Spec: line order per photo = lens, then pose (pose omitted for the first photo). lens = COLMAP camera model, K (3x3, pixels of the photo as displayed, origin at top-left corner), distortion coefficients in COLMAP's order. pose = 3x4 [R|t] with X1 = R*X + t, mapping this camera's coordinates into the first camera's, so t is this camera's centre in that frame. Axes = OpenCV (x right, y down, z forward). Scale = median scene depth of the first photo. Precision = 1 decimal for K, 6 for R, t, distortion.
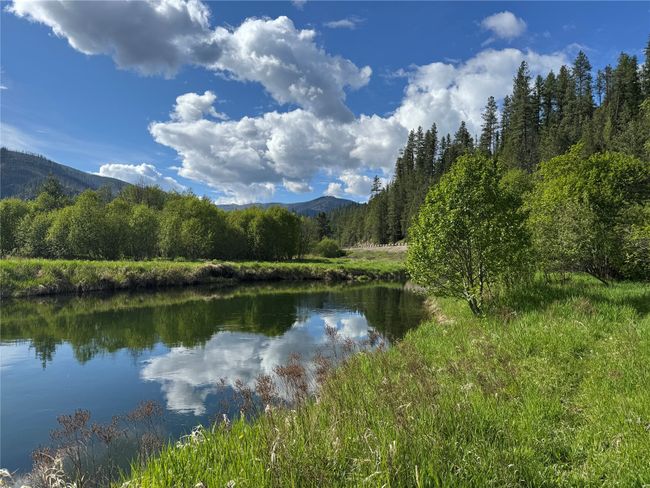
lens RADIAL K [[449.5, 0, 324.4], [0, 449.5, 256.7], [0, 0, 1]] dist [0.029275, -0.042279]
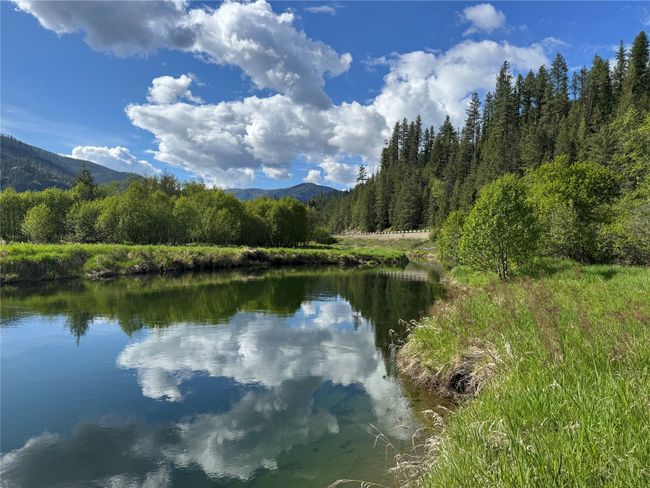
lens RADIAL K [[449.2, 0, 325.5], [0, 449.2, 252.3], [0, 0, 1]] dist [0.030758, -0.049462]
pose [[0.998716, 0.007370, 0.050127, -0.028274], [-0.008335, 0.999783, 0.019070, 0.000016], [-0.049976, -0.019463, 0.998561, -0.040992]]
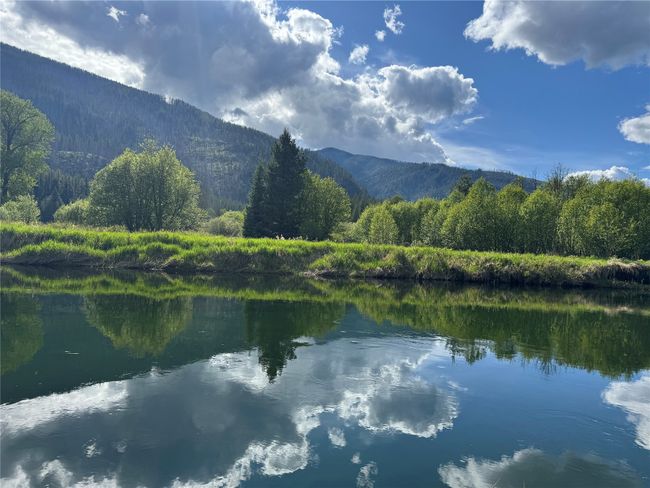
lens RADIAL K [[446.1, 0, 328.1], [0, 446.1, 247.6], [0, 0, 1]] dist [0.070715, -0.106256]
pose [[0.588542, 0.011181, -0.808389, 0.013448], [-0.044093, 0.998860, -0.018285, 0.006713], [0.807263, 0.046406, 0.588364, 0.053797]]
